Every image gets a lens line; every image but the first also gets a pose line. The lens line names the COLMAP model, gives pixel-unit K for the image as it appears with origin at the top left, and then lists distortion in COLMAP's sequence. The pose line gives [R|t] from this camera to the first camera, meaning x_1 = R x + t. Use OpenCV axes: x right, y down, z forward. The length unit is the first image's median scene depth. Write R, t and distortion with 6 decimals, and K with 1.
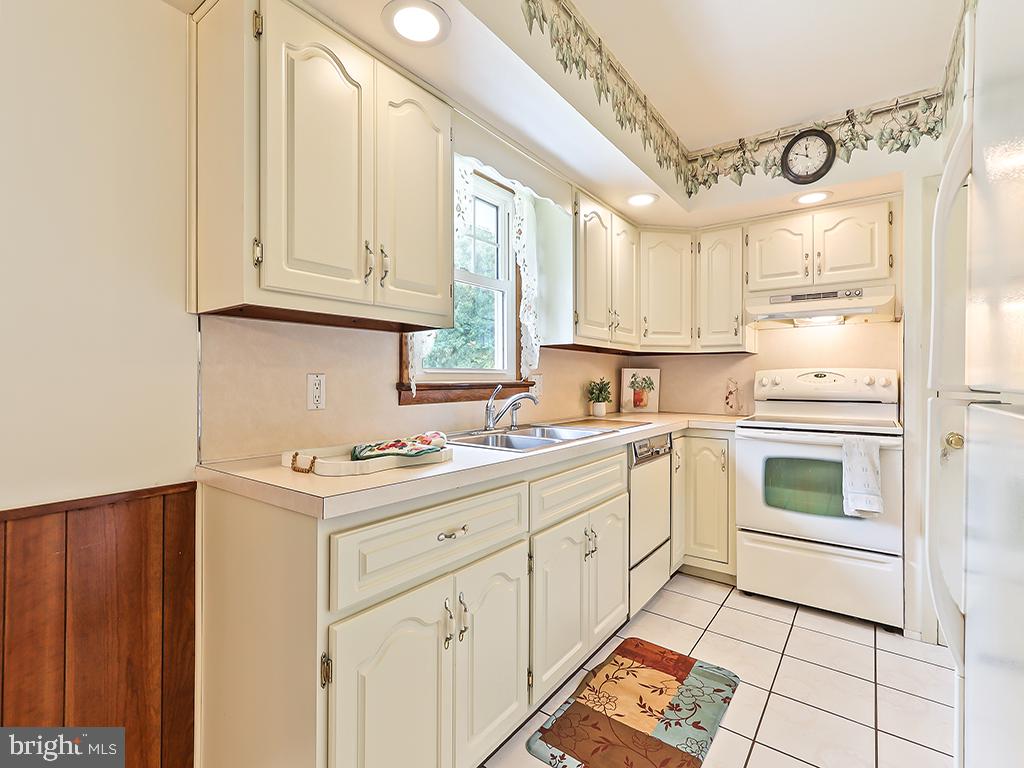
lens RADIAL K [[486.6, 0, 498.1], [0, 486.6, 375.9], [0, 0, 1]] dist [0.003385, 0.000836]
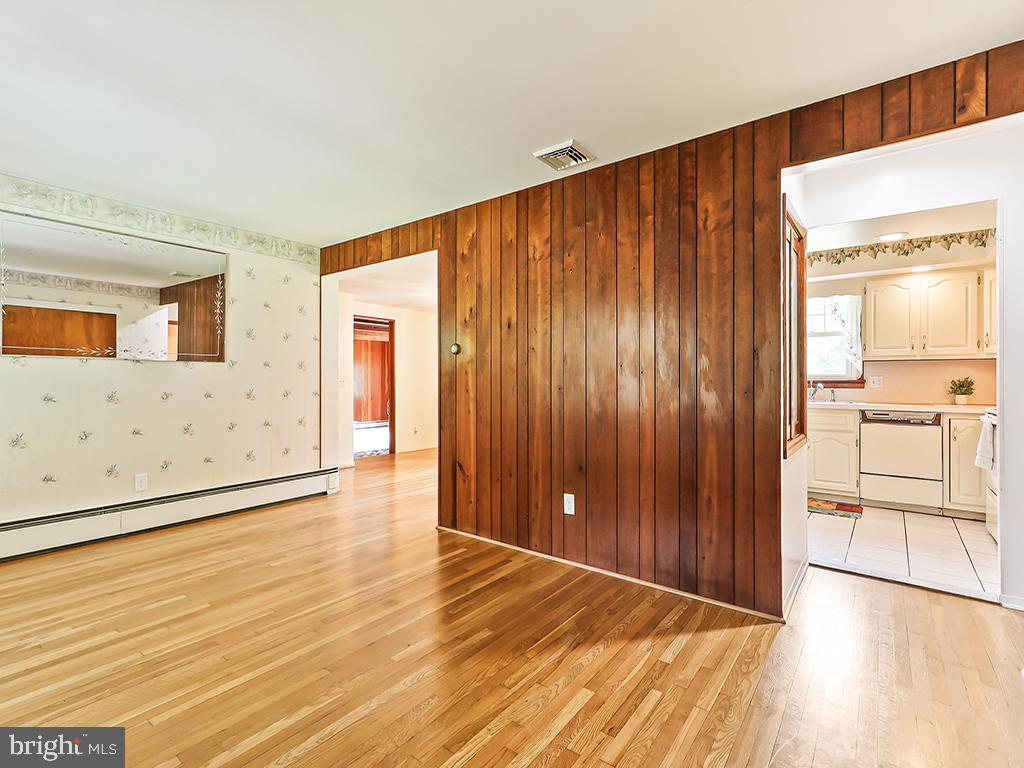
lens RADIAL K [[486.6, 0, 502.6], [0, 486.6, 379.4], [0, 0, 1]] dist [0.003385, 0.000836]
pose [[-0.011784, 0.001182, -0.999930, 2.098633], [0.006277, 0.999980, 0.001108, -0.002332], [0.999911, -0.006263, -0.011791, -0.426230]]
